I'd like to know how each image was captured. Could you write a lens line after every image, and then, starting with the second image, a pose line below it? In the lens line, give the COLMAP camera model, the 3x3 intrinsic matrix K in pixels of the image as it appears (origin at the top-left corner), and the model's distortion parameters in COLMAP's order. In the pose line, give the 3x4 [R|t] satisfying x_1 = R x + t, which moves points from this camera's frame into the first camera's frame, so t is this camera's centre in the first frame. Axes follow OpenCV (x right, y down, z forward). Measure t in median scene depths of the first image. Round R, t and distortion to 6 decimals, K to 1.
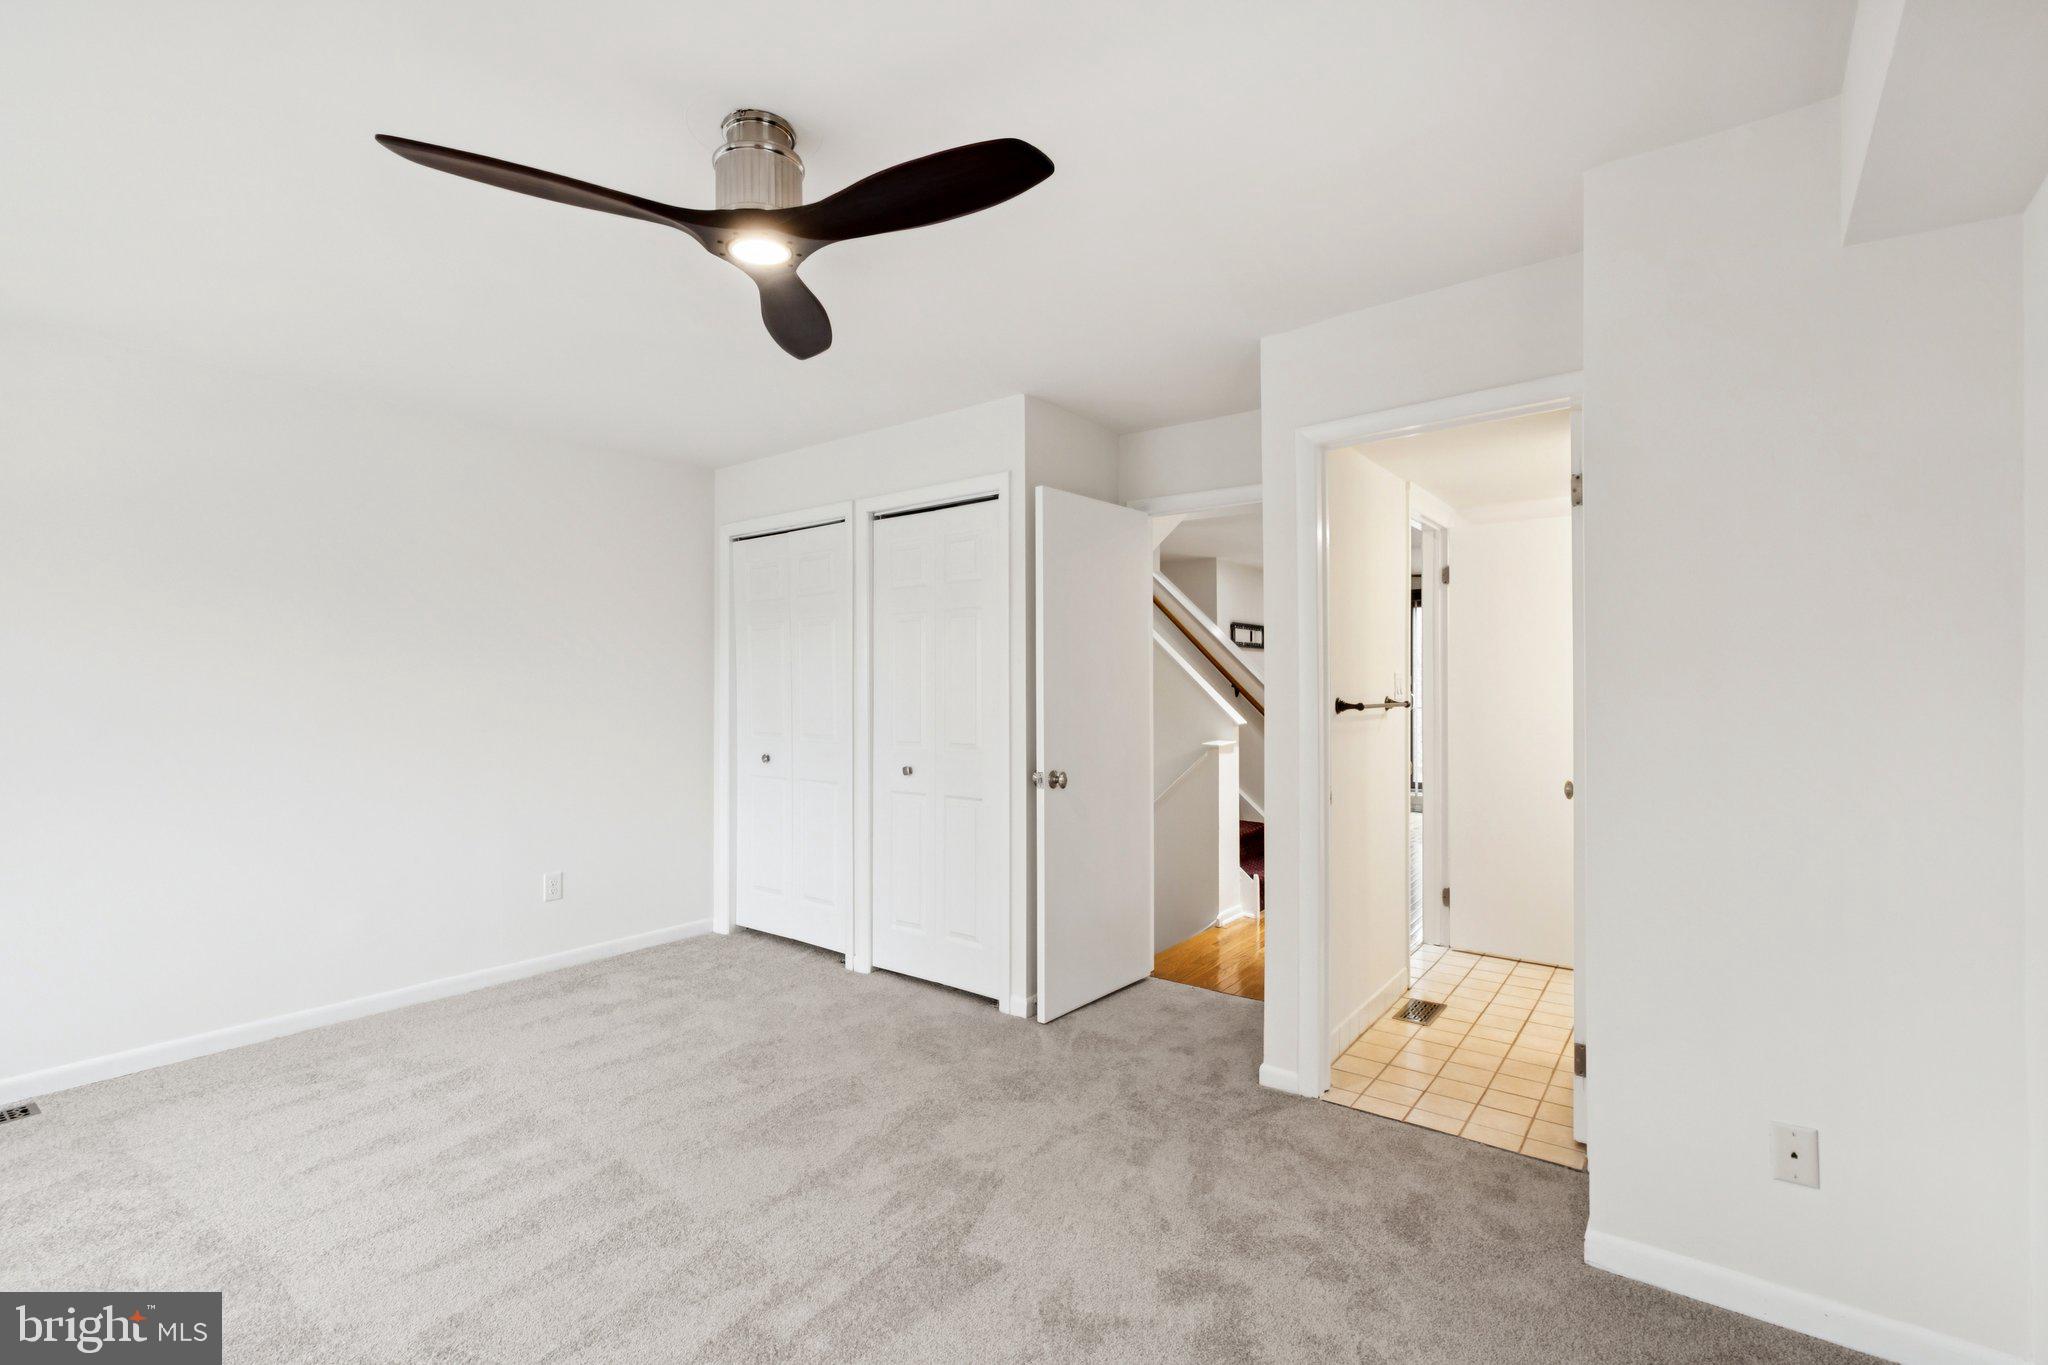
lens RADIAL K [[914.4, 0, 1019.3], [0, 914.4, 683.7], [0, 0, 1]] dist [-0.005306, -0.000312]
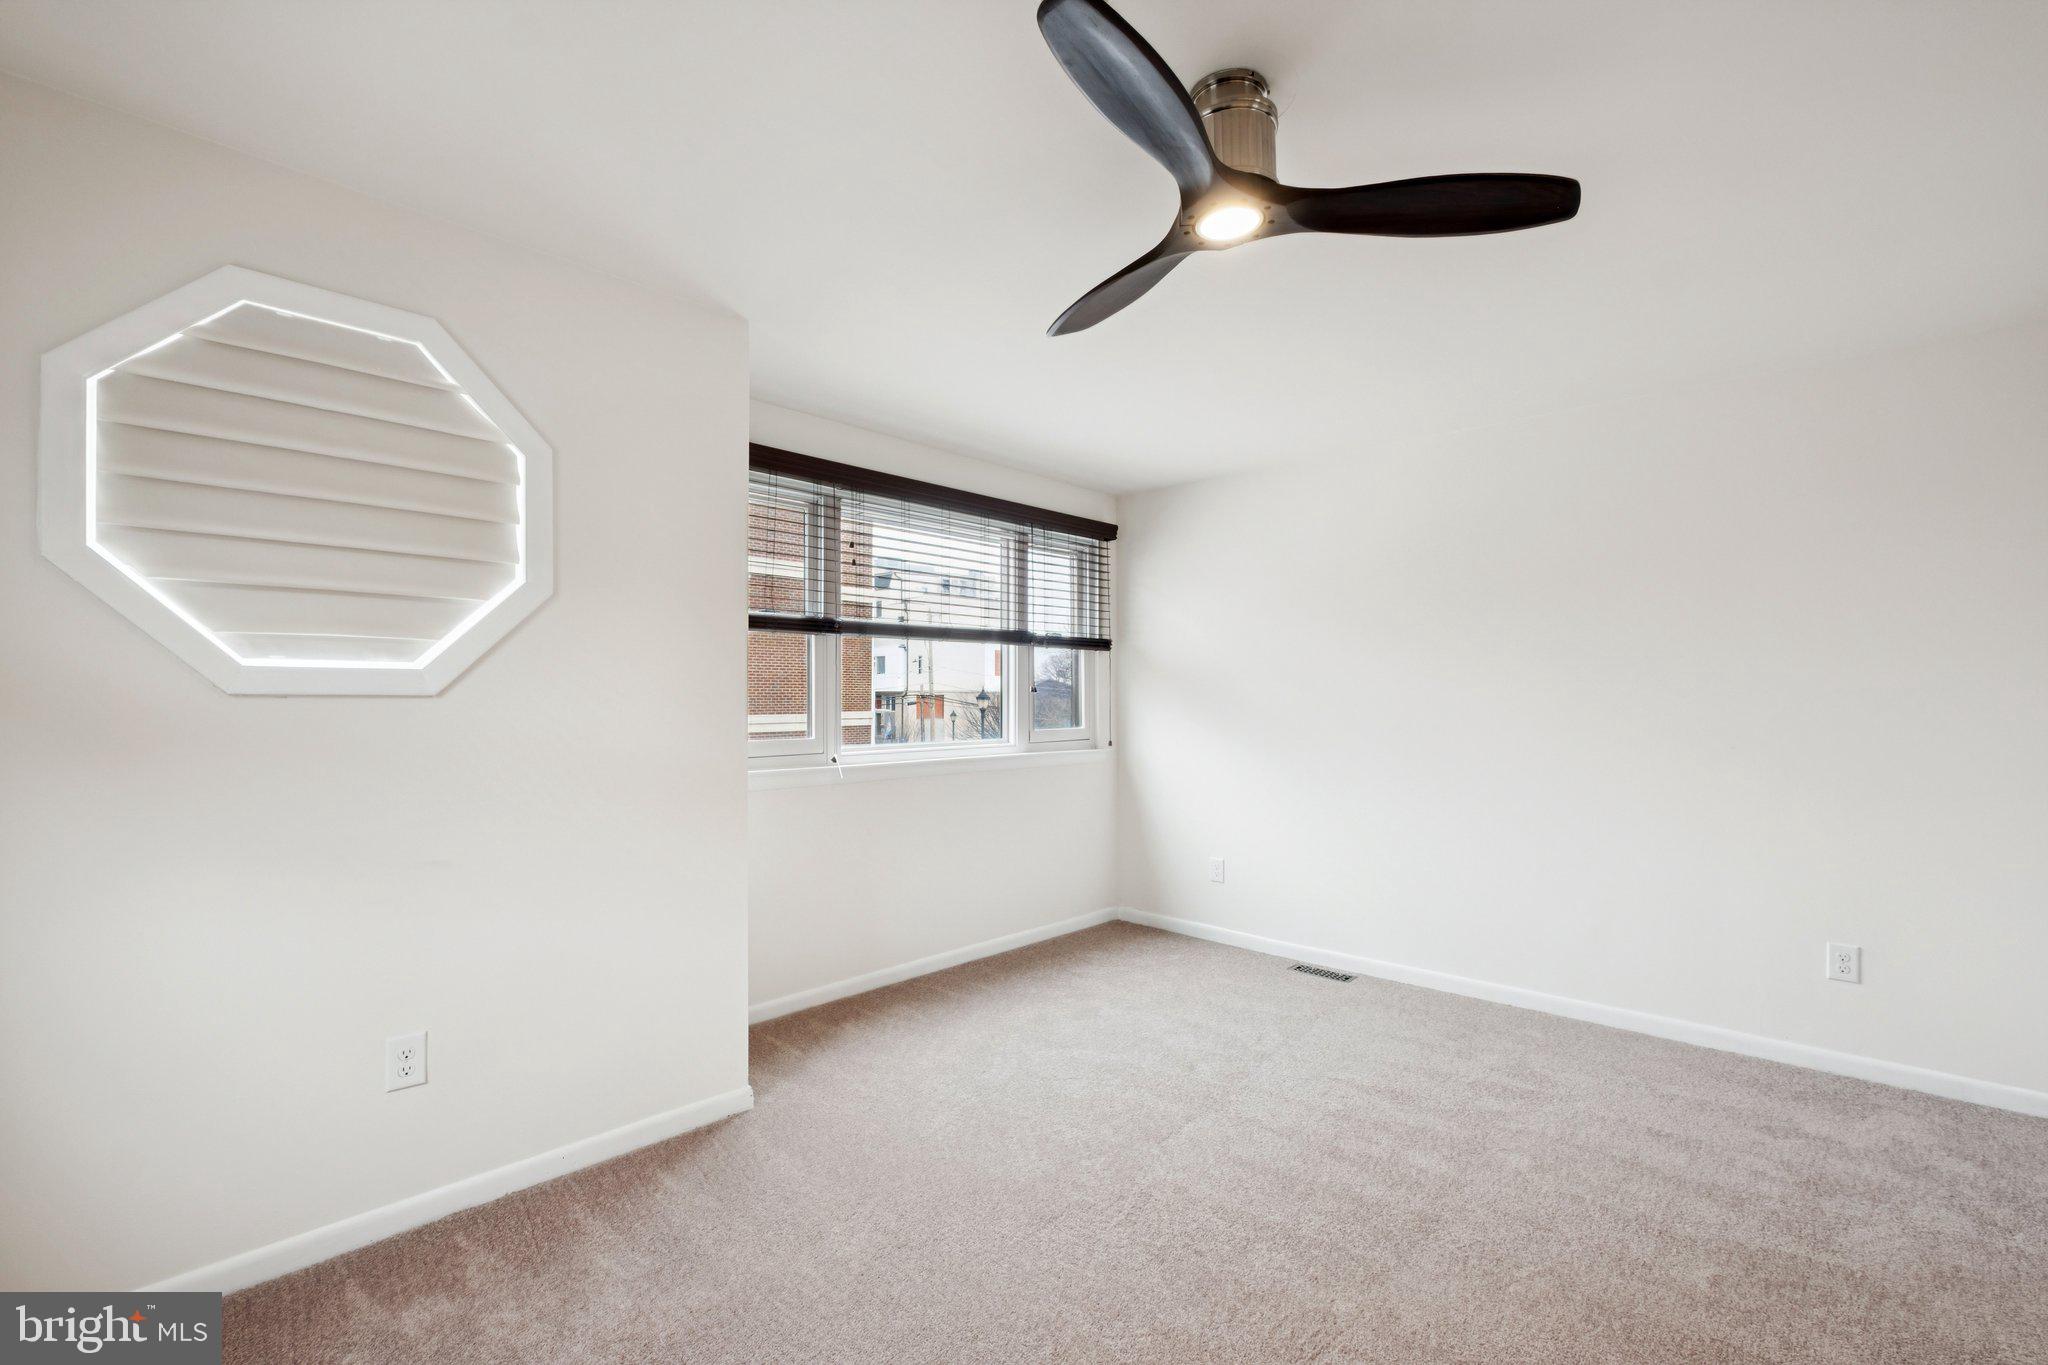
lens RADIAL K [[914.4, 0, 1016.2], [0, 914.4, 685.3], [0, 0, 1]] dist [-0.005306, -0.000312]
pose [[-0.107910, -0.013552, -0.994068, 0.392647], [-0.000161, 0.999907, -0.013614, 0.007539], [0.994161, -0.001309, -0.107902, 0.526902]]
